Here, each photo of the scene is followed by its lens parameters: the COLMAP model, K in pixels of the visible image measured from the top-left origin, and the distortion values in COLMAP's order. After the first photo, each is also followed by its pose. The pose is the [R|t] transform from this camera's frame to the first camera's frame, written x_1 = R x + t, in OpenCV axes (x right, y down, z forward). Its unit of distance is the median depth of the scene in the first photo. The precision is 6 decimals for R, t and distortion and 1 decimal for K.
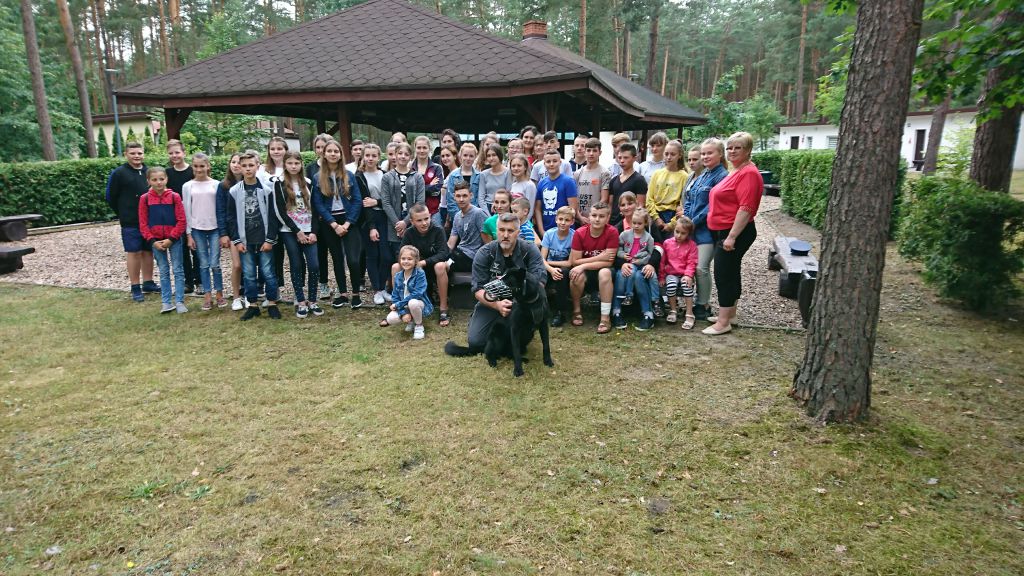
lens RADIAL K [[642.3, 0, 511.7], [0, 642.3, 287.6], [0, 0, 1]] dist [0.019393, -0.017405]
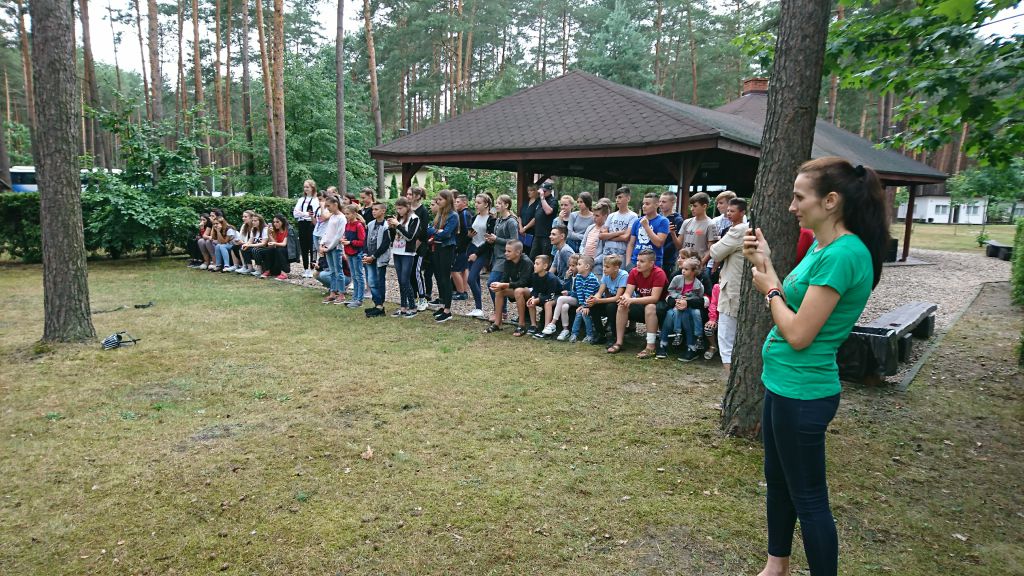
lens RADIAL K [[642.3, 0, 508.7], [0, 642.3, 291.2], [0, 0, 1]] dist [0.019393, -0.017405]
pose [[0.912333, 0.084081, -0.400724, 0.370760], [-0.111071, 0.992813, -0.044561, 0.028526], [0.394097, 0.085163, 0.915115, -0.173389]]
